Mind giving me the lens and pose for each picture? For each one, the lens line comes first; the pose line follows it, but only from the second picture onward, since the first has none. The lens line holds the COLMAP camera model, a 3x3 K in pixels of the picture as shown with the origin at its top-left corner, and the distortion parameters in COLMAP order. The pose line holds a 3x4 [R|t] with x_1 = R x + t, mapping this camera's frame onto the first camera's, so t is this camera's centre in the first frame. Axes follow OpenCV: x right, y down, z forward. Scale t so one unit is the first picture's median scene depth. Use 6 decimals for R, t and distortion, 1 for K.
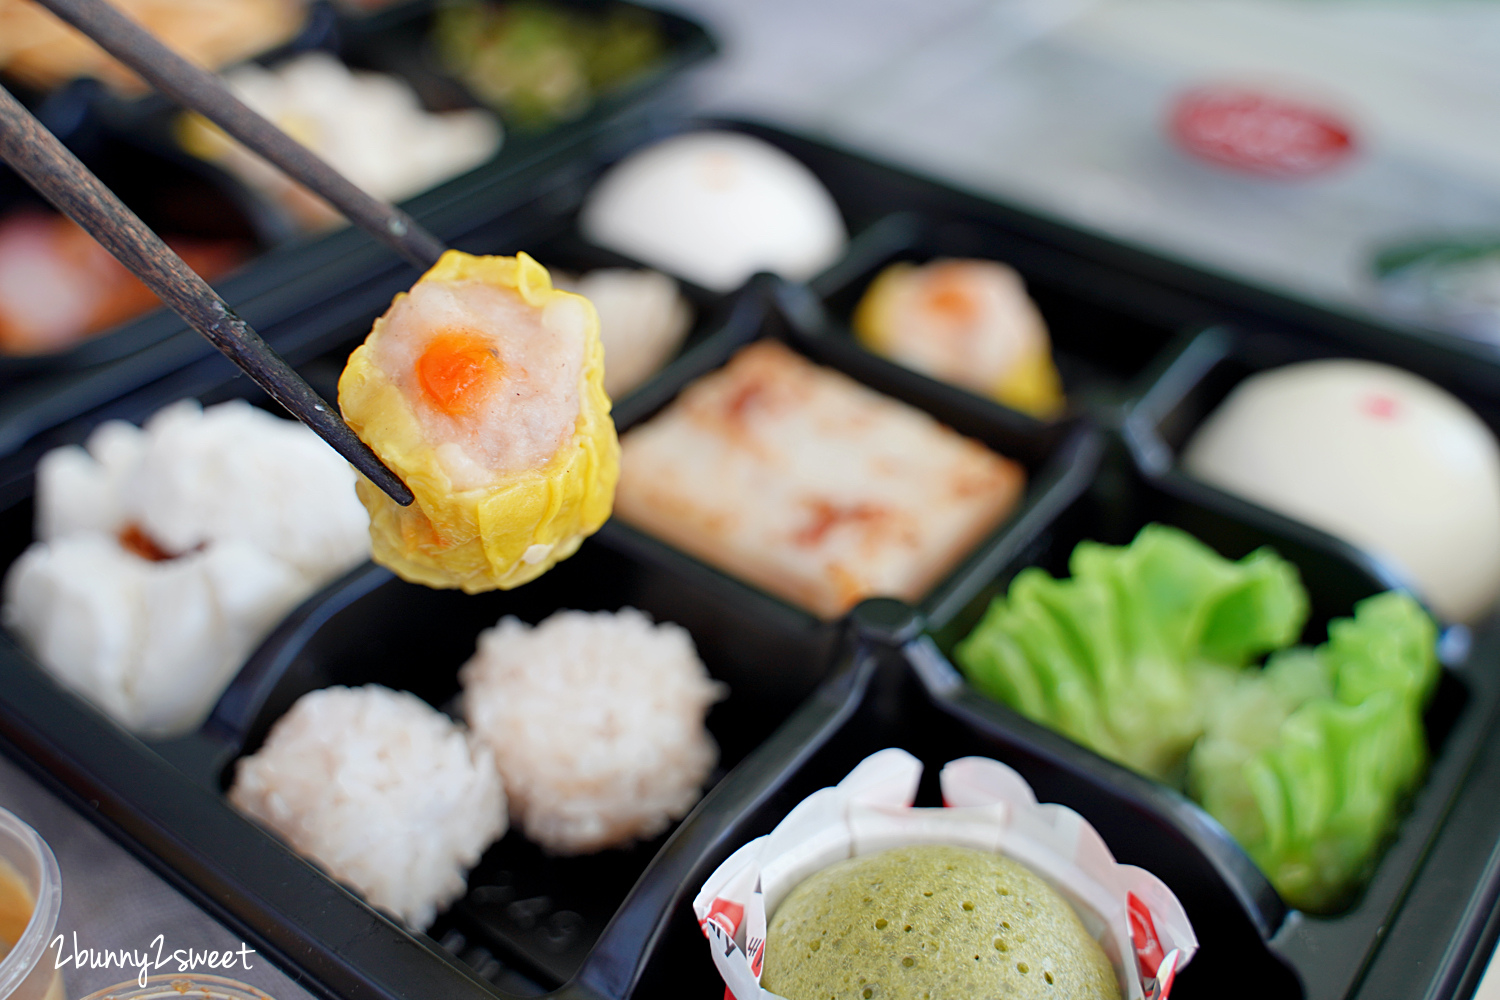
lens RADIAL K [[1613.1, 0, 728.2], [0, 1613.1, 498.7], [0, 0, 1]] dist [0.001789, -0.024524]
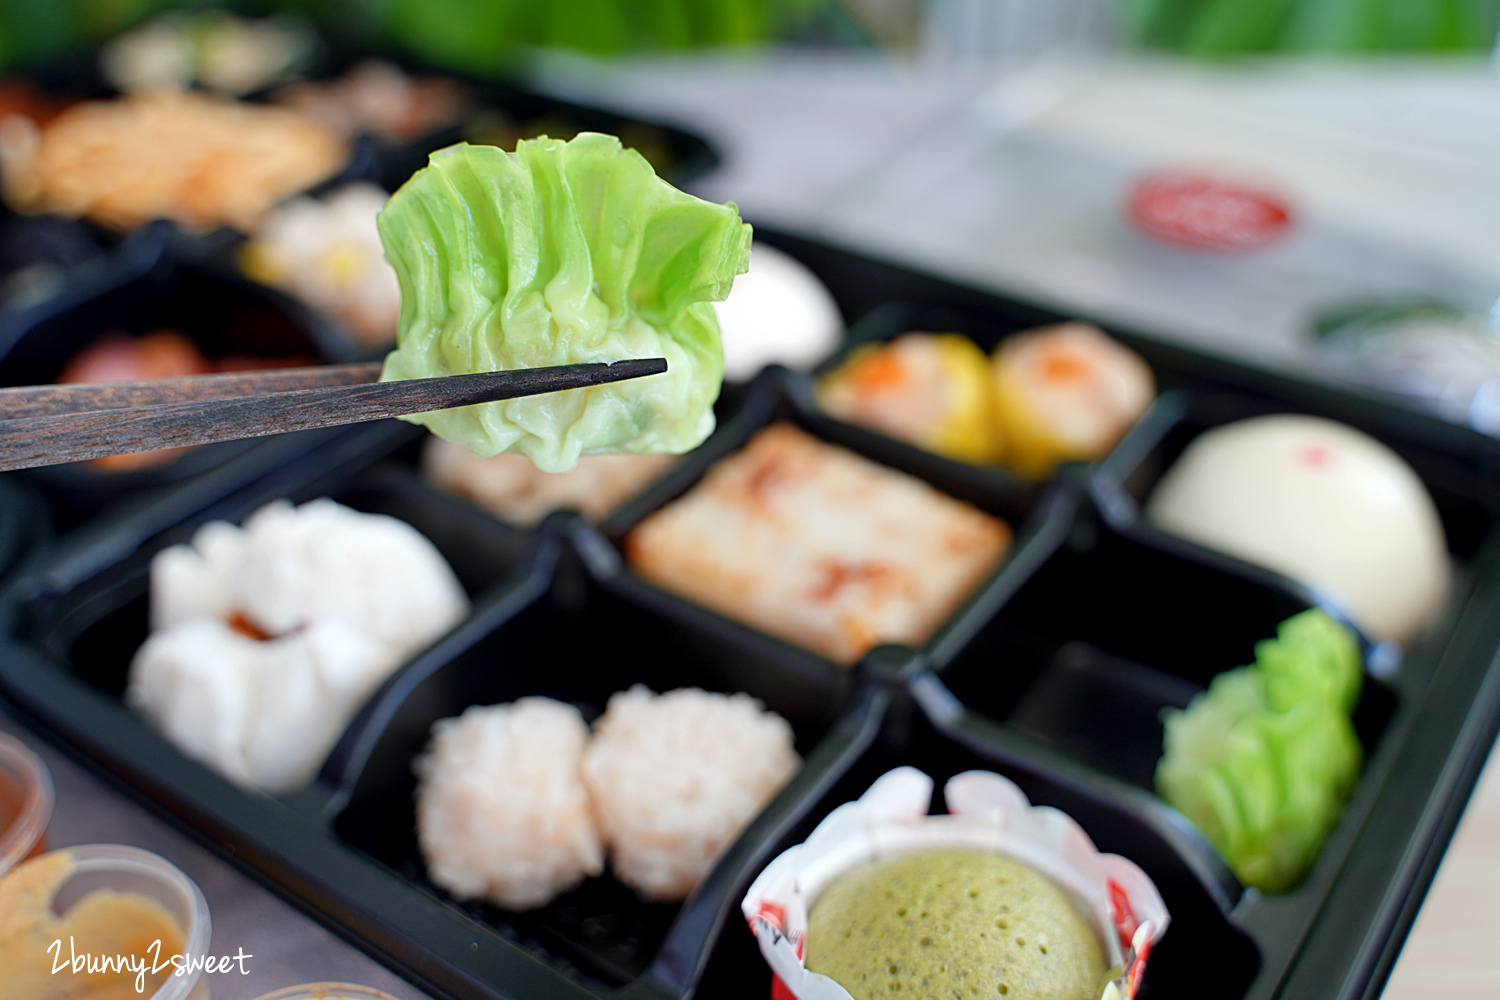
lens RADIAL K [[1565.1, 0, 750.0], [0, 1565.1, 500.0], [0, 0, 1]] dist [0.001349, 0.014359]
pose [[0.998795, -0.048468, 0.007711, -0.010483], [0.048743, 0.997977, -0.040813, 0.000158], [-0.005717, 0.041139, 0.999137, -0.155231]]
